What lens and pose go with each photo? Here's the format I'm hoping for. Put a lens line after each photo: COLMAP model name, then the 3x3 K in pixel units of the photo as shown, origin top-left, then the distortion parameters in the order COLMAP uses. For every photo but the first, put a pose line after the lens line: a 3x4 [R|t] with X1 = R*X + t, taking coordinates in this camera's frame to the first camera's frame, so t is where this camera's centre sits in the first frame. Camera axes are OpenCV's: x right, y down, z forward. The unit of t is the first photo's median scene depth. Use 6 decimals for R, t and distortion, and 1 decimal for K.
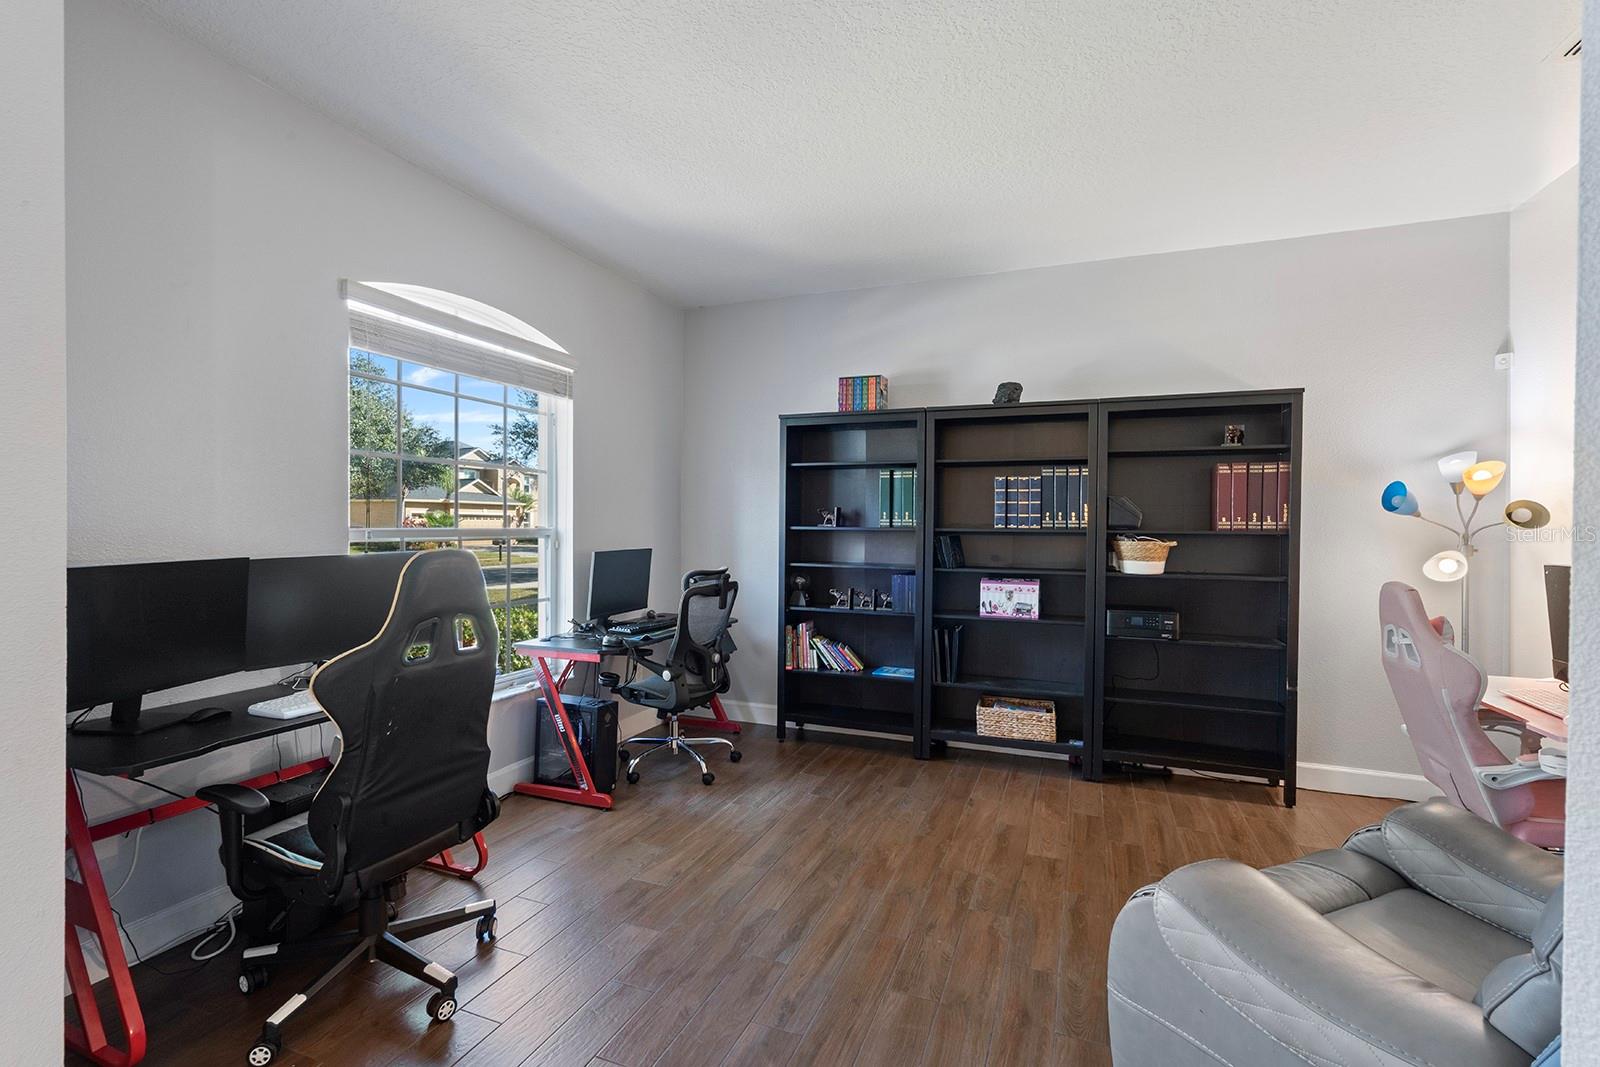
lens RADIAL K [[731.2, 0, 800.4], [0, 731.2, 531.4], [0, 0, 1]] dist [-0.003301, 0.001830]
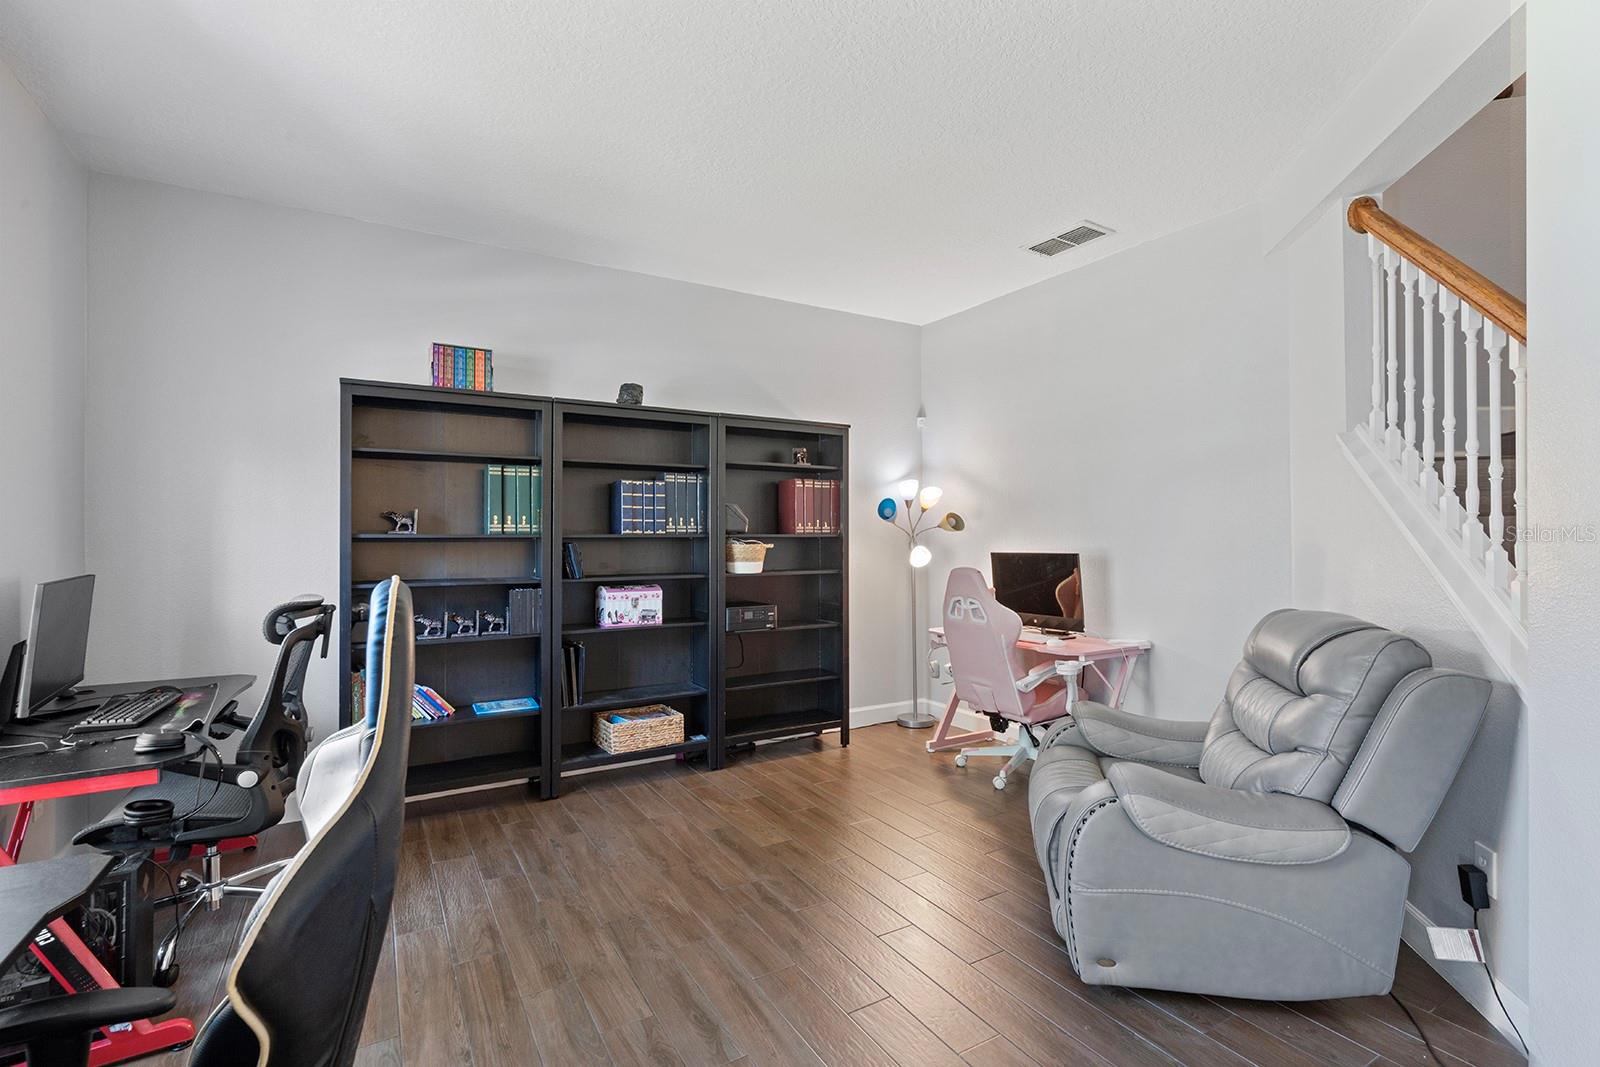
lens RADIAL K [[731.2, 0, 808.6], [0, 731.2, 526.2], [0, 0, 1]] dist [-0.003301, 0.001830]
pose [[0.601764, -0.002853, 0.798669, -0.359219], [0.007864, 0.999966, -0.002353, -0.010479], [-0.798635, 0.007697, 0.601766, 0.233867]]
